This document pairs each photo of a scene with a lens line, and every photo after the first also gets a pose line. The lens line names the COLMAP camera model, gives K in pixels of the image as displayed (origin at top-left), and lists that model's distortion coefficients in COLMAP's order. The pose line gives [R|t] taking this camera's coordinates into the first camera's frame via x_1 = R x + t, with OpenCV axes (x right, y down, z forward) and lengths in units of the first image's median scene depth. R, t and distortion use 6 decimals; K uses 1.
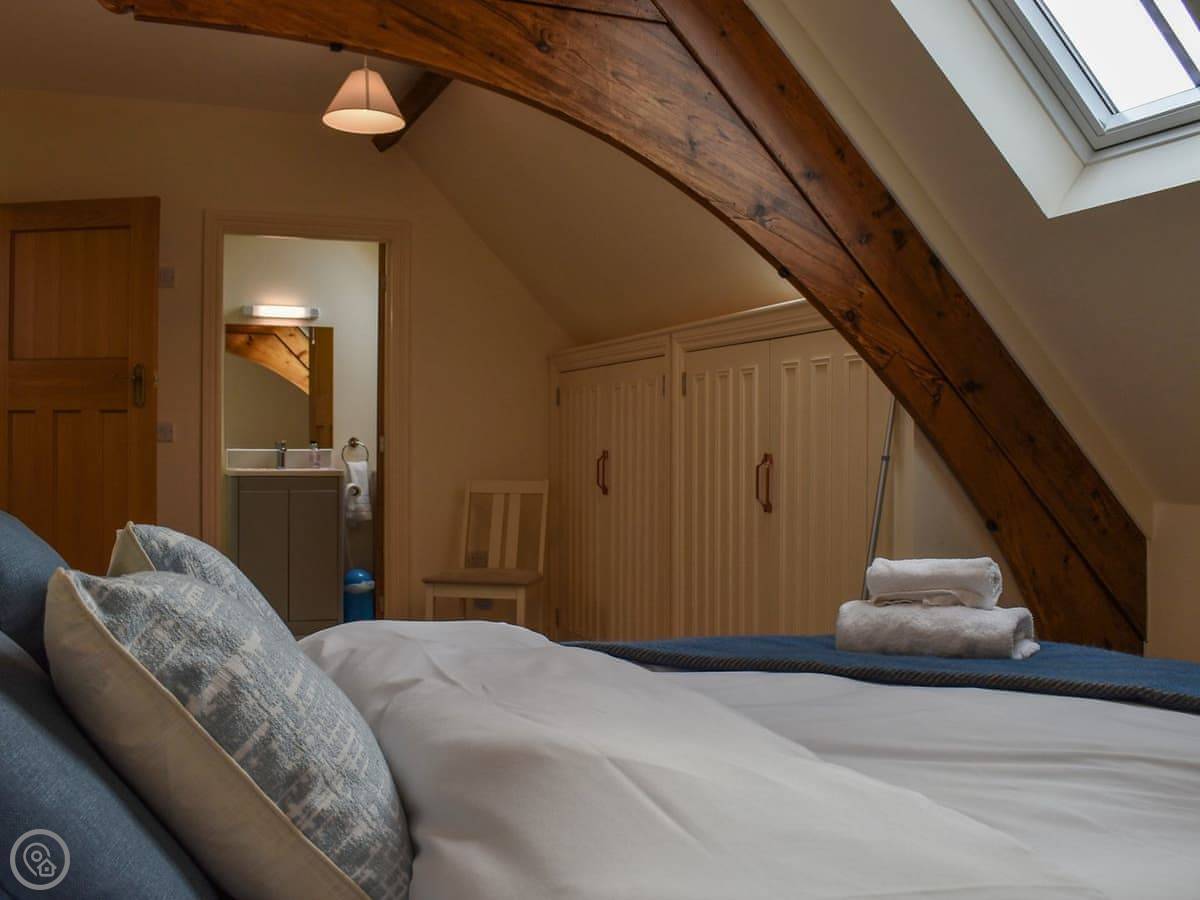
lens RADIAL K [[1041.7, 0, 600.0], [0, 1041.7, 450.0], [0, 0, 1]] dist [-0.085309, -0.006754]
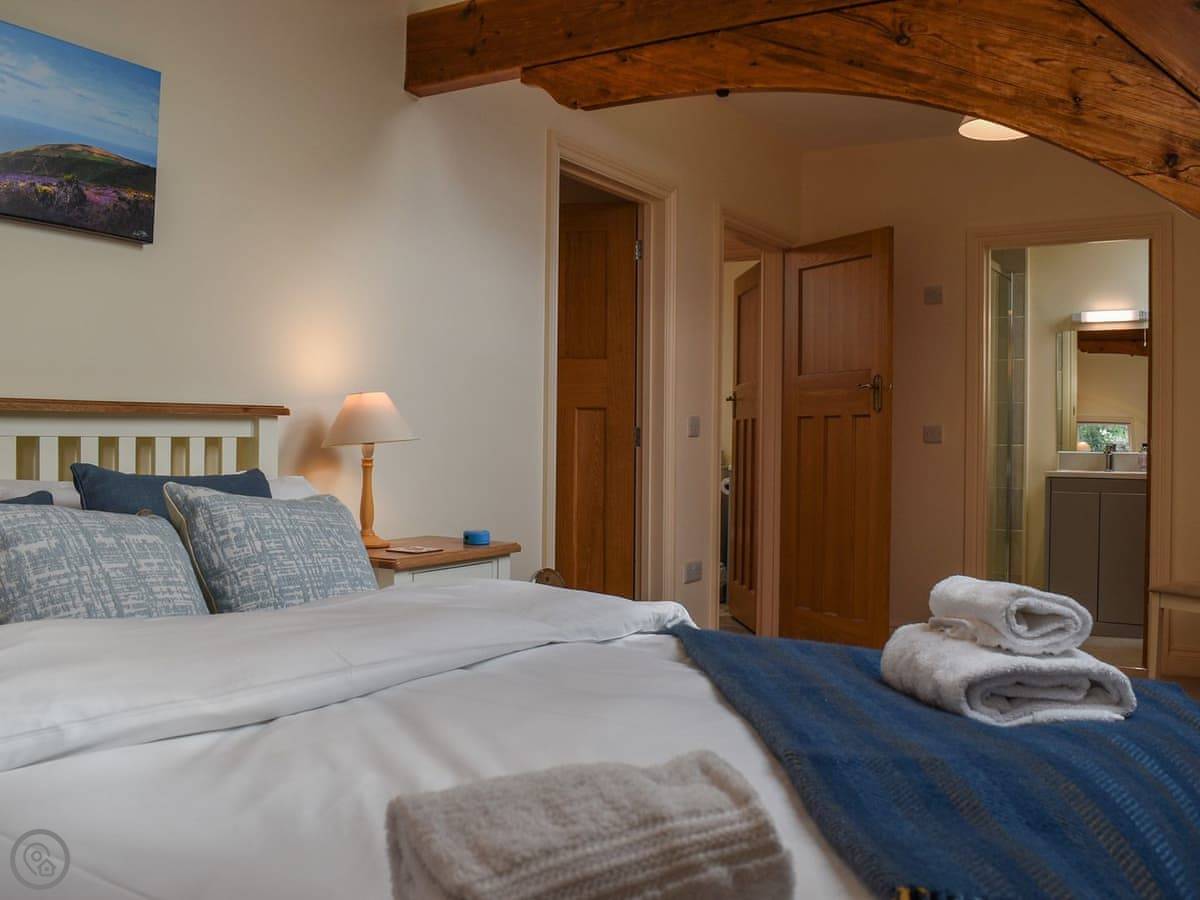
lens RADIAL K [[959.5, 0, 600.0], [0, 959.5, 450.0], [0, 0, 1]] dist [-0.083331, 0.009140]
pose [[0.677052, 0.010064, -0.735866, 0.403123], [-0.011508, 0.999929, 0.003087, 0.002783], [0.735845, 0.006379, 0.677120, 0.173016]]
